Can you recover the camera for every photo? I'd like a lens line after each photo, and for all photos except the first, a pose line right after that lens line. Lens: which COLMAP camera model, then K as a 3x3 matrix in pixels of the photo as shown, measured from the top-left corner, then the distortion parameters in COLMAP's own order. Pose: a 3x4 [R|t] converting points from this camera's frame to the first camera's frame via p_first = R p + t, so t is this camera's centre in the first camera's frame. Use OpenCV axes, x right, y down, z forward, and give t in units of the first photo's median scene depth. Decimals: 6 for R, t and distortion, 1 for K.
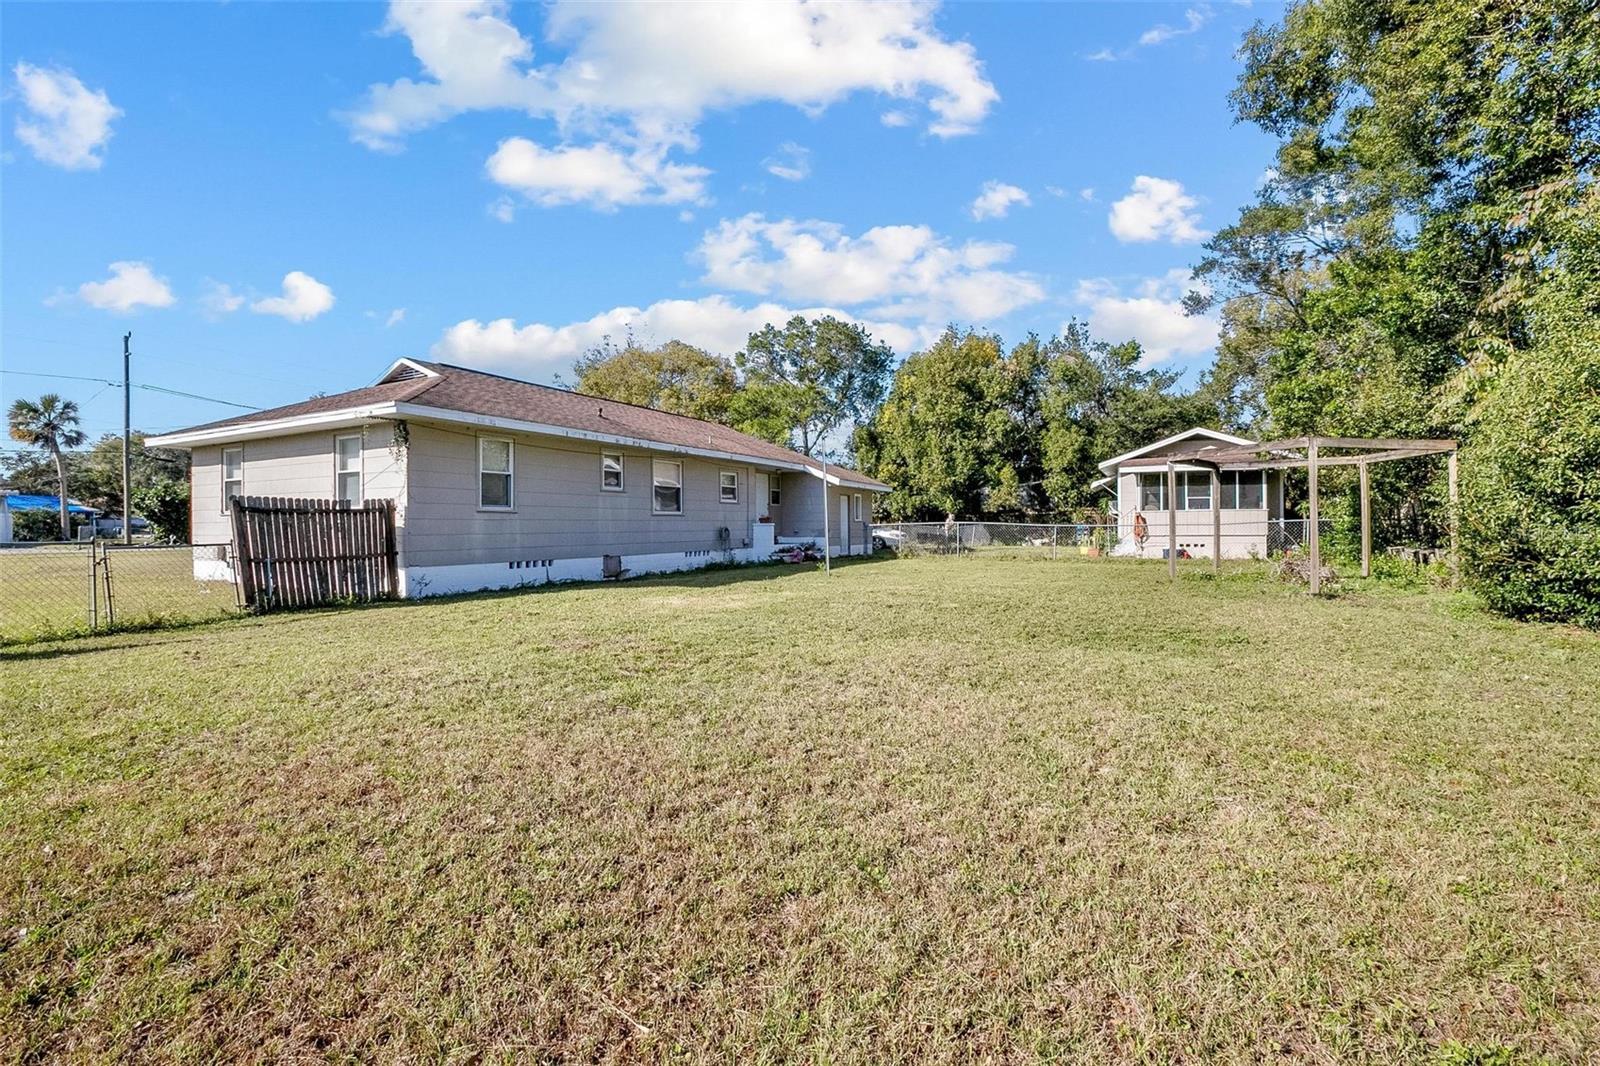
lens RADIAL K [[727.3, 0, 796.1], [0, 727.3, 528.6], [0, 0, 1]] dist [-0.074698, 0.031908]
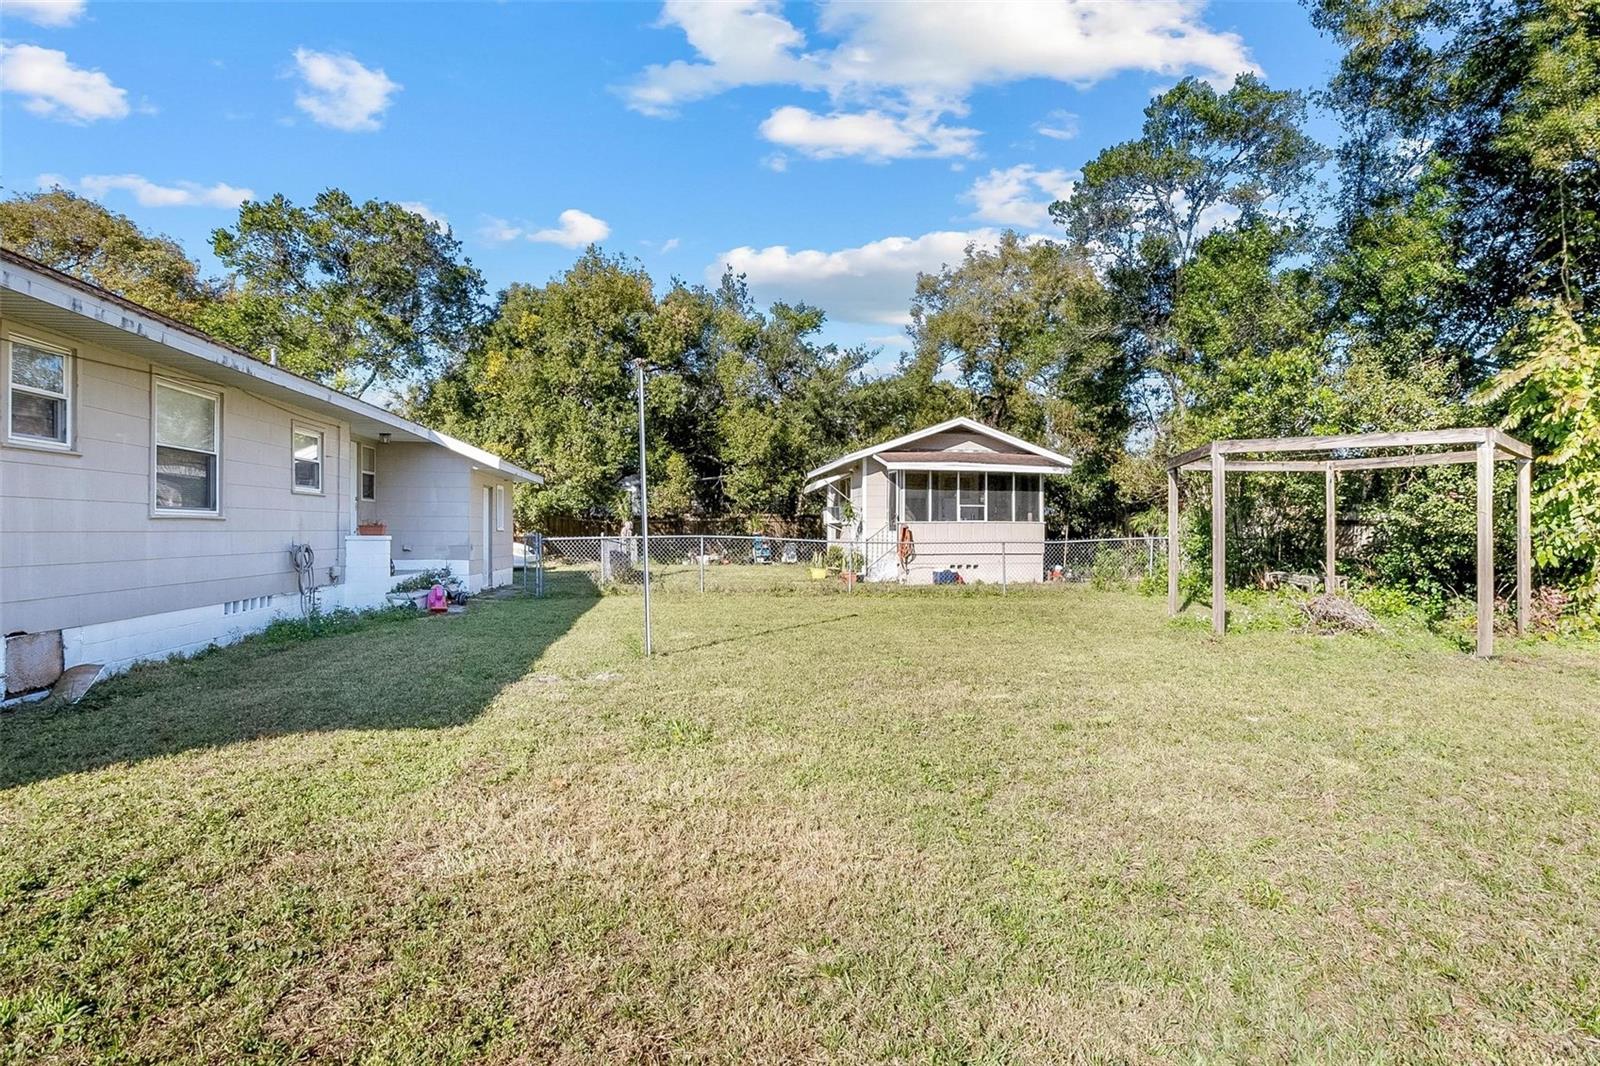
lens RADIAL K [[877.7, 0, 800.0], [0, 877.7, 533.0], [0, 0, 1]] dist [-0.001653, 0.001428]
pose [[0.841488, 0.008911, 0.540202, -0.077516], [-0.007825, 0.999960, -0.004306, -0.005412], [-0.540219, -0.000604, 0.841524, 0.196046]]
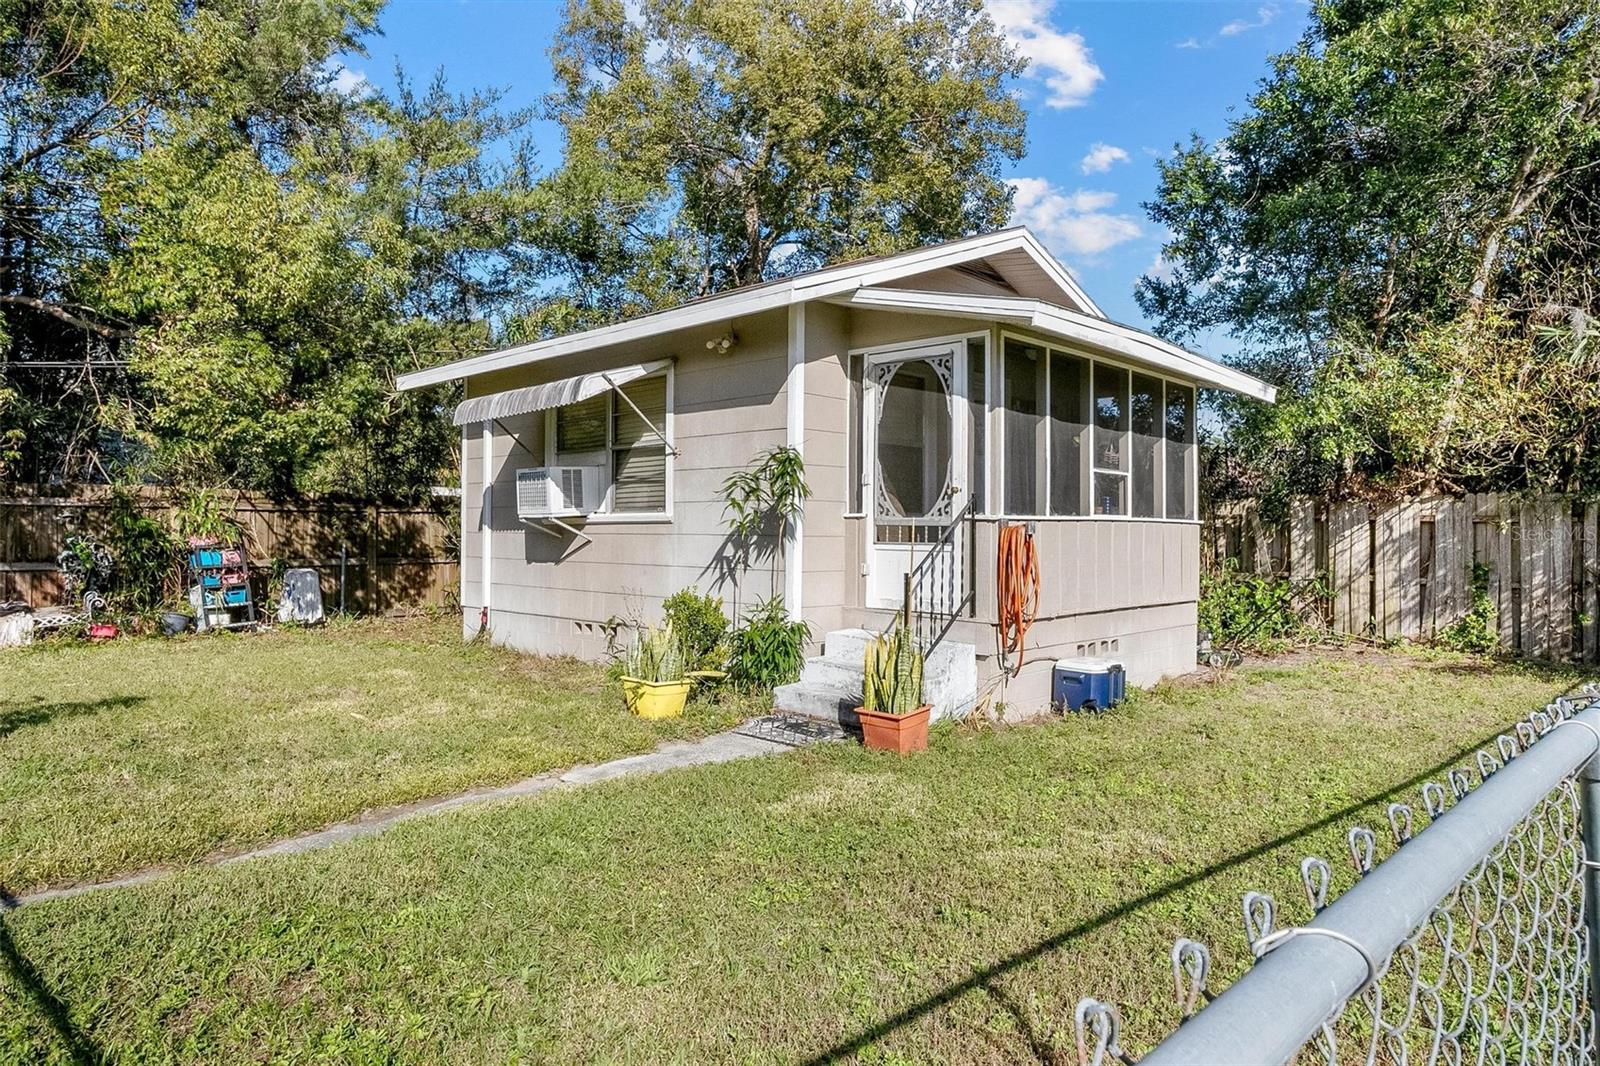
lens RADIAL K [[1000.7, 0, 800.0], [0, 1000.7, 533.0], [0, 0, 1]] dist [0.001902, 0.000855]
pose [[0.349120, 0.012218, 0.936998, 0.111731], [-0.006466, 0.999923, -0.010629, -0.010251], [-0.937056, -0.002348, 0.349172, 0.658266]]
